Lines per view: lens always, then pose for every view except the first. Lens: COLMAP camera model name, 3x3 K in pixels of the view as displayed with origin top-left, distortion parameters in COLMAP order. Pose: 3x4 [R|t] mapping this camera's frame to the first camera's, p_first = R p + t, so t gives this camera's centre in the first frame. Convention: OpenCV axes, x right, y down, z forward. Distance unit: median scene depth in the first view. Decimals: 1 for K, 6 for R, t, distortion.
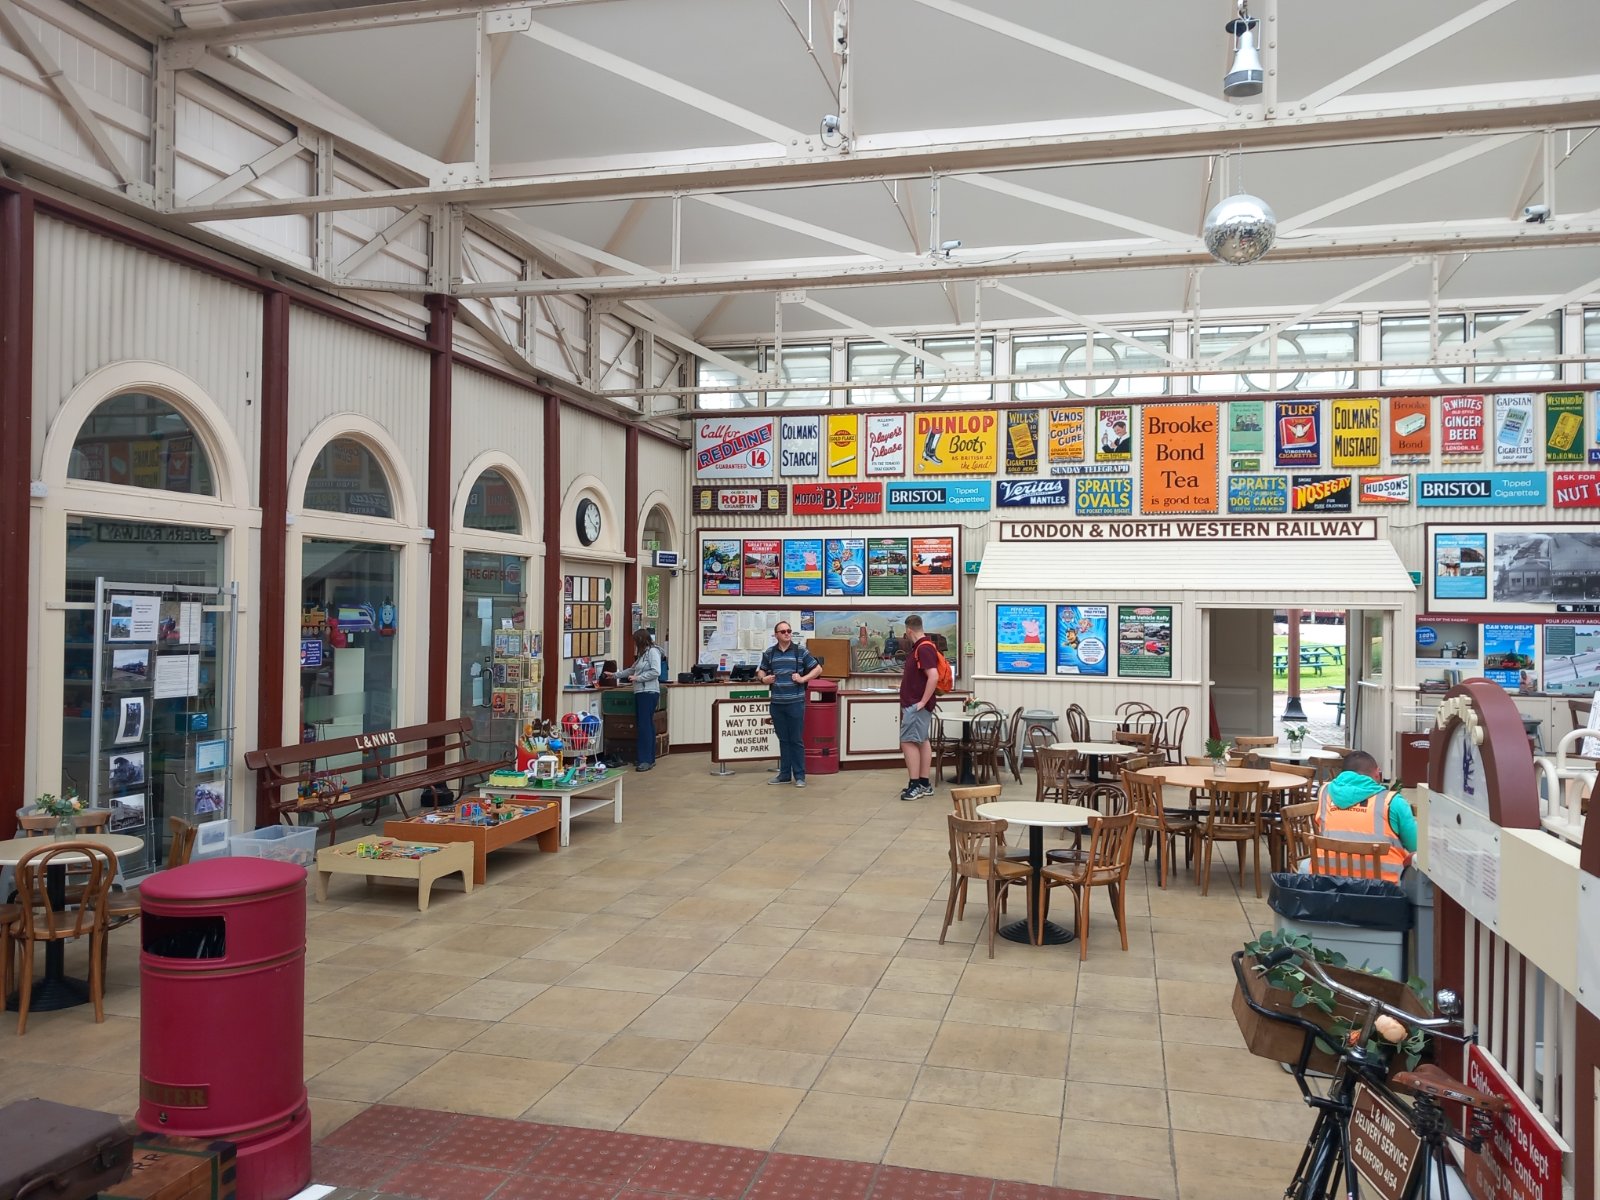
lens RADIAL K [[1342.4, 0, 802.3], [0, 1342.4, 623.3], [0, 0, 1]] dist [0.147935, 0.000369]
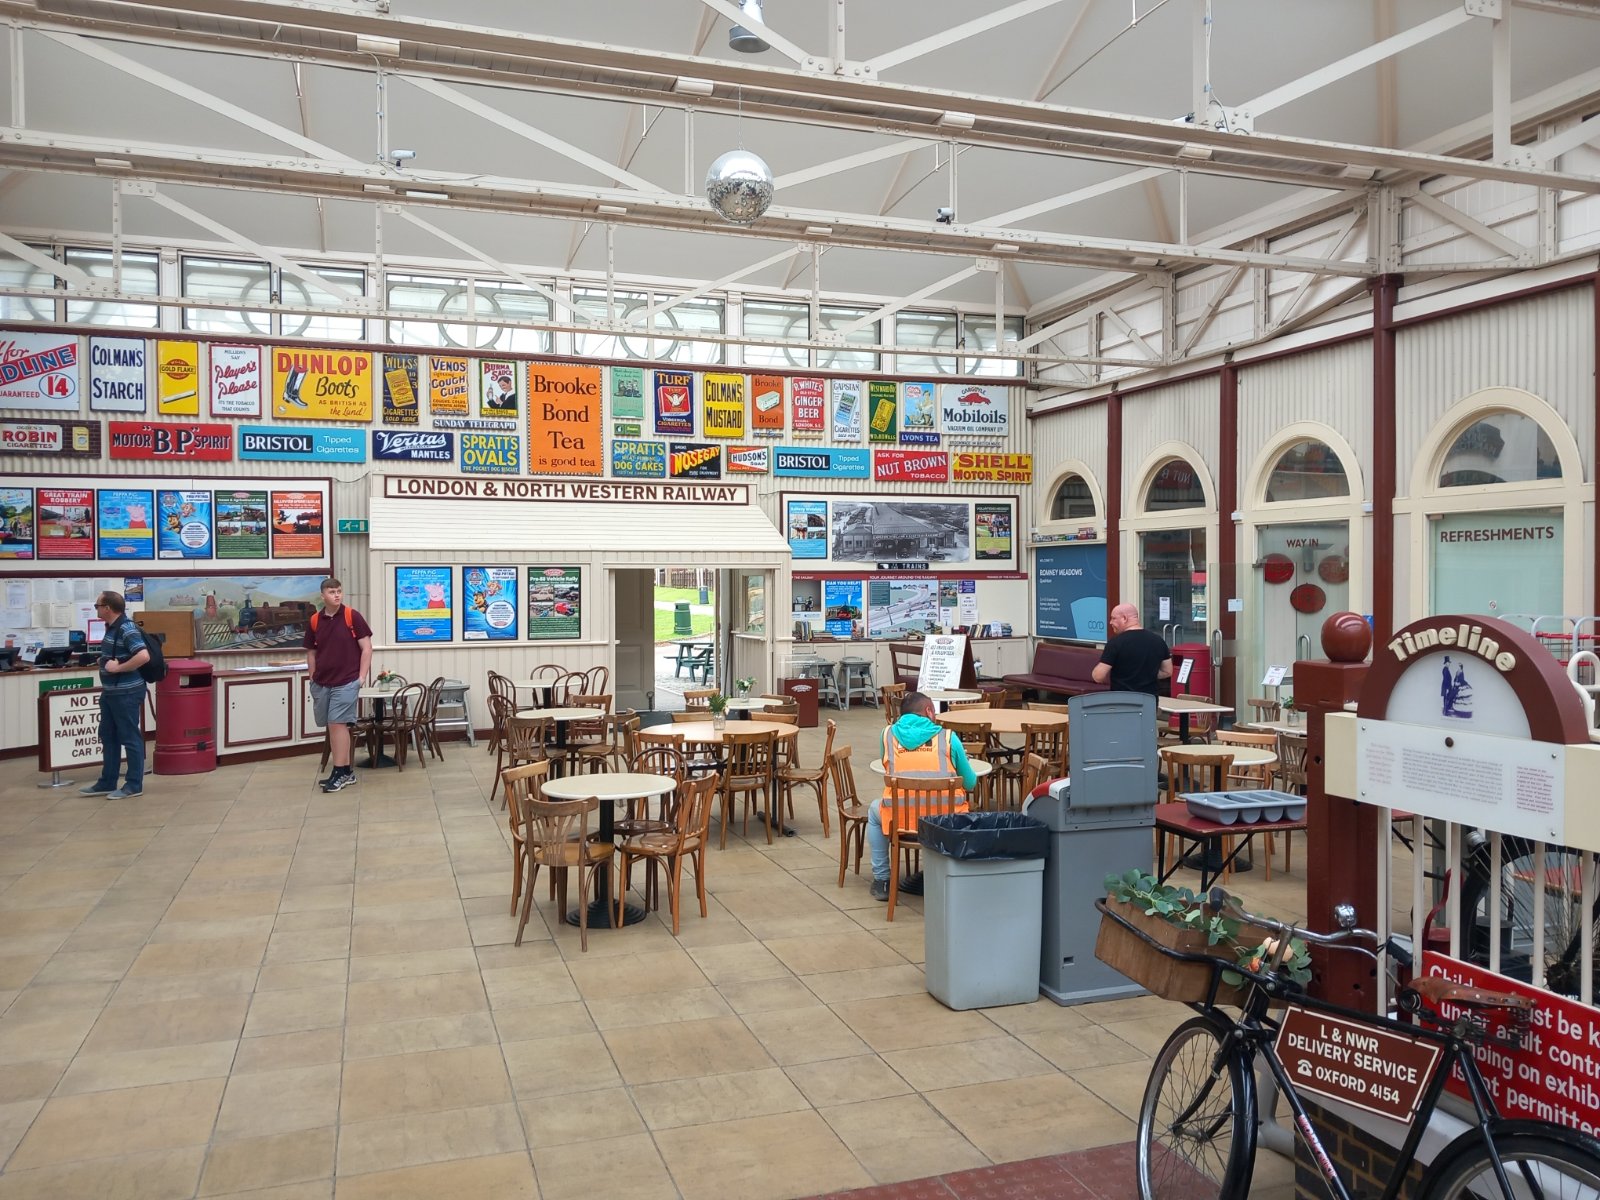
lens RADIAL K [[1332.9, 0, 800.0], [0, 1332.9, 600.0], [0, 0, 1]] dist [0.287366, -0.395341]
pose [[0.856392, -0.023578, 0.515788, -0.093822], [0.019976, 0.999722, 0.012534, 0.002241], [-0.515940, -0.000431, 0.856625, 0.070206]]
